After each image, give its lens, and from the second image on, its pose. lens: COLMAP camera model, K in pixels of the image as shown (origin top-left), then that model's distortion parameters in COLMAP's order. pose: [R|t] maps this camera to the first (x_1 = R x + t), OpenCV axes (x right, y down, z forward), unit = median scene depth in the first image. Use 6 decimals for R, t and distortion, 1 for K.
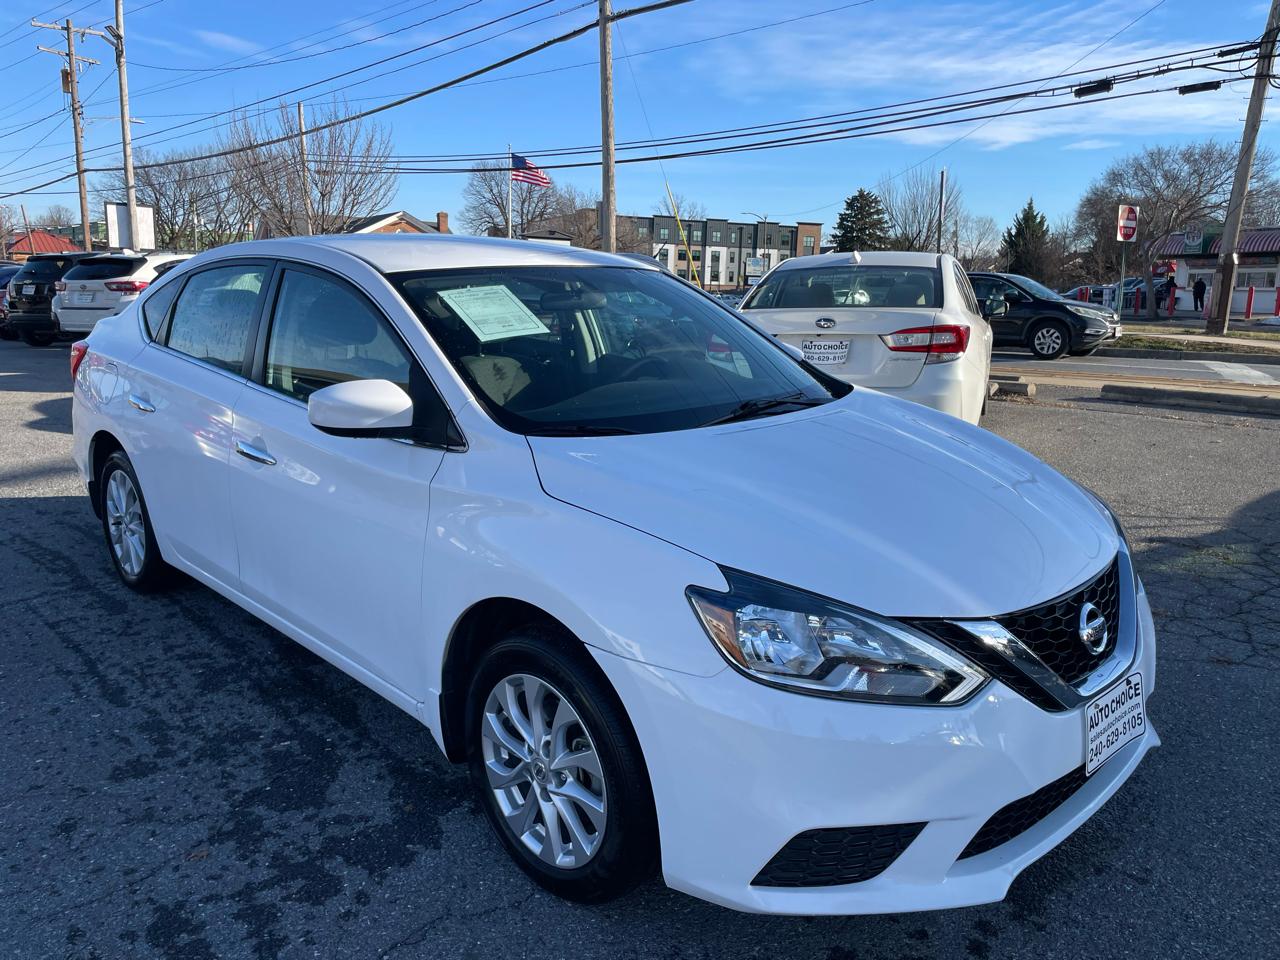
lens RADIAL K [[968.1, 0, 630.7], [0, 968.1, 466.2], [0, 0, 1]] dist [0.091078, -0.119968]
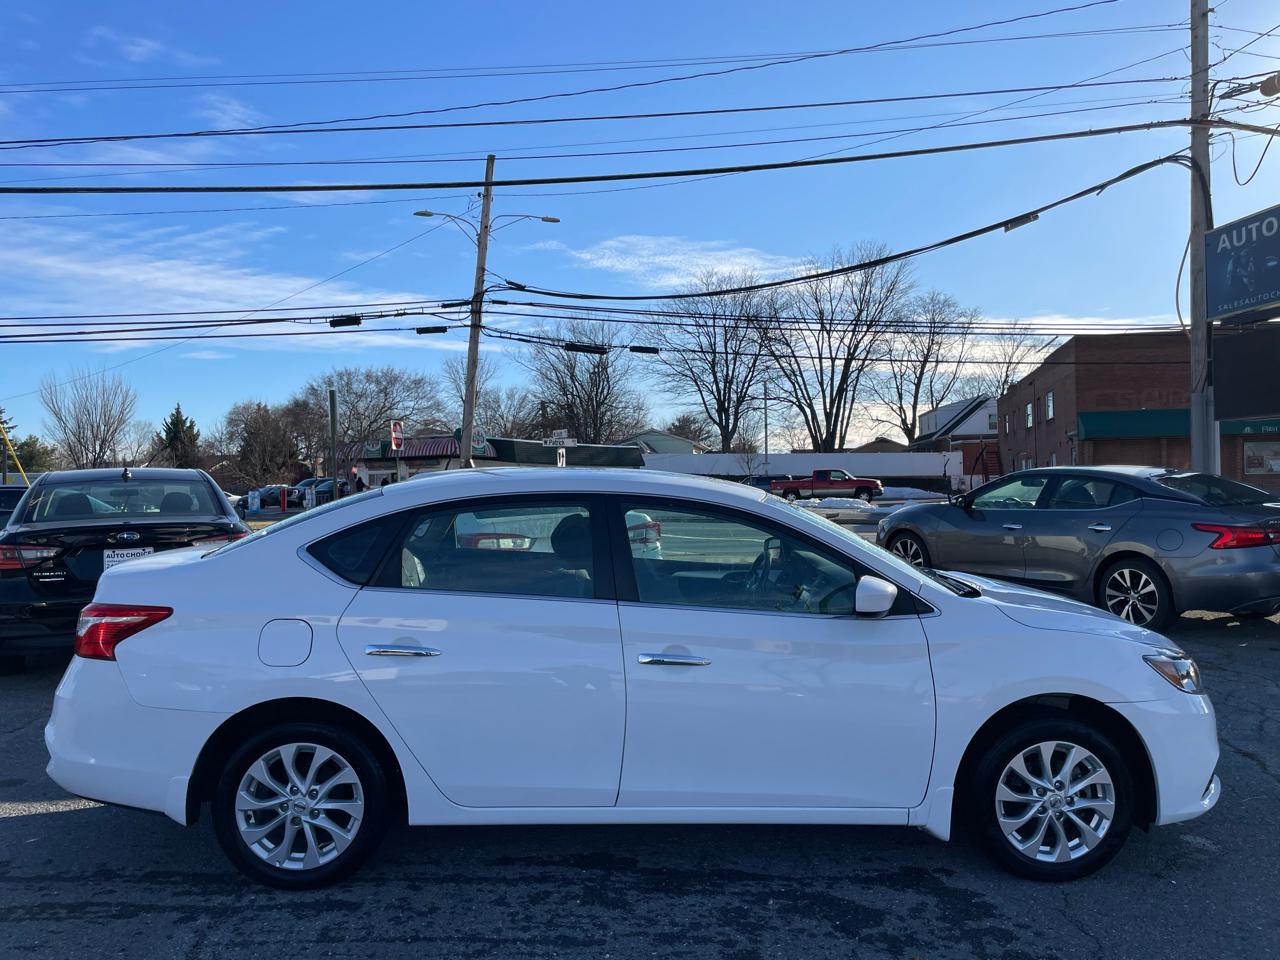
lens RADIAL K [[968.1, 0, 638.9], [0, 968.1, 475.0], [0, 0, 1]] dist [0.091078, -0.119968]
pose [[0.665663, -0.020061, 0.745982, -0.929245], [0.162990, 0.979413, -0.119102, -0.071946], [-0.728235, 0.200869, 0.655229, 0.174978]]
